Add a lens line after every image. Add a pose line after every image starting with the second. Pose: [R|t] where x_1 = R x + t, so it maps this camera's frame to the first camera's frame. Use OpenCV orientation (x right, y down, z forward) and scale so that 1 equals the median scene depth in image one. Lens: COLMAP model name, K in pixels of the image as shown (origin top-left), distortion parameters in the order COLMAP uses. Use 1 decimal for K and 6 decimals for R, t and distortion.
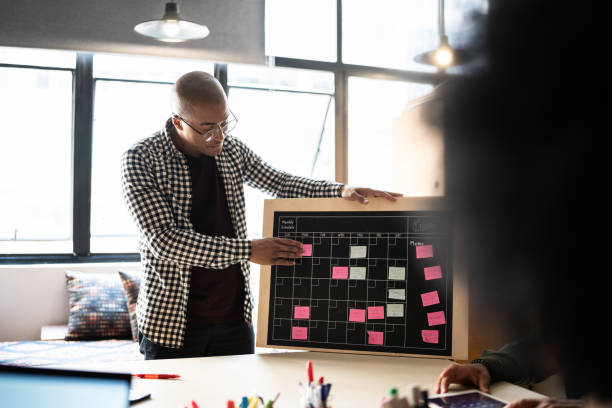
lens RADIAL K [[608.2, 0, 297.9], [0, 608.2, 202.1], [0, 0, 1]] dist [-0.102059, 0.000000]
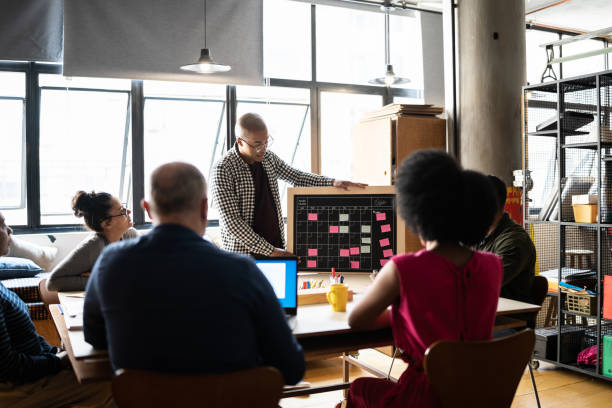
lens RADIAL K [[608.2, 0, 300.2], [0, 608.2, 204.9], [0, 0, 1]] dist [-0.102059, 0.000000]
pose [[0.994343, -0.018497, 0.104597, -0.208559], [0.011634, 0.997761, 0.065854, -0.071528], [-0.105581, -0.064265, 0.992332, -0.731310]]
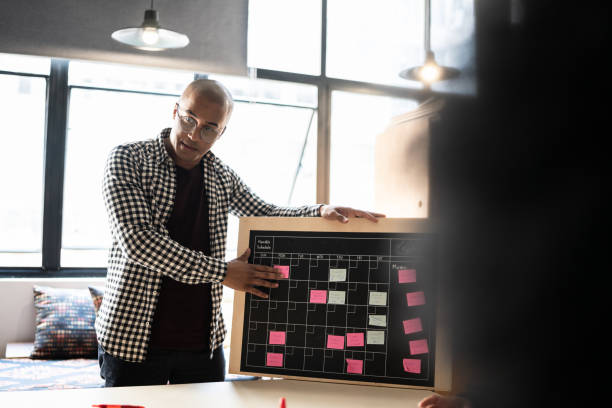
lens RADIAL K [[608.2, 0, 302.5], [0, 608.2, 198.6], [0, 0, 1]] dist [-0.102059, 0.000000]
pose [[0.999154, 0.020030, 0.035907, 0.007488], [-0.019081, 0.999464, -0.026586, -0.010792], [-0.036420, 0.025879, 0.999001, 0.048644]]
